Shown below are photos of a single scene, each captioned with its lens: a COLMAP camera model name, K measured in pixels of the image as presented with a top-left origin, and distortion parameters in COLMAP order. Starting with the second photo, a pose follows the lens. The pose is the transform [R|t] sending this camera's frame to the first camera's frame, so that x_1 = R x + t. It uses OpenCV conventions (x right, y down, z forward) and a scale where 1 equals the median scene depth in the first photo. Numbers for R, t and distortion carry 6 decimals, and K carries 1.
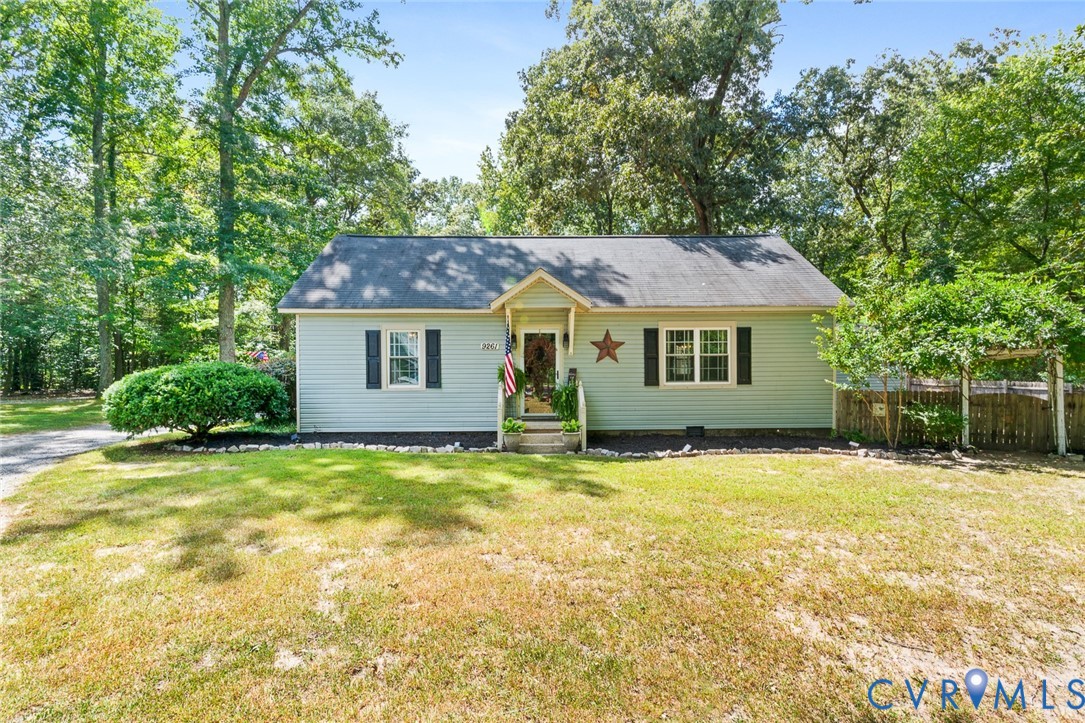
lens RADIAL K [[520.9, 0, 536.4], [0, 520.9, 366.2], [0, 0, 1]] dist [0.000016, 0.000472]
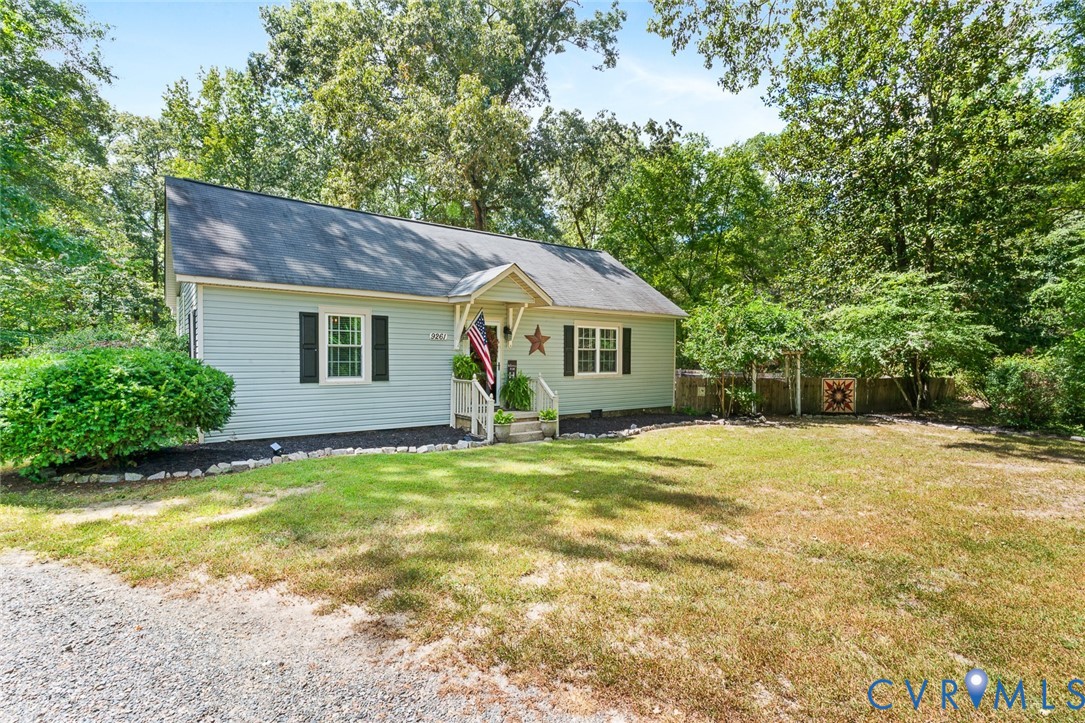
lens RADIAL K [[520.9, 0, 532.9], [0, 520.9, 360.6], [0, 0, 1]] dist [0.000016, 0.000472]
pose [[0.814203, 0.006573, 0.580543, -0.504081], [-0.014210, 0.999862, 0.008609, -0.004634], [-0.580406, -0.015259, 0.814184, 0.119957]]
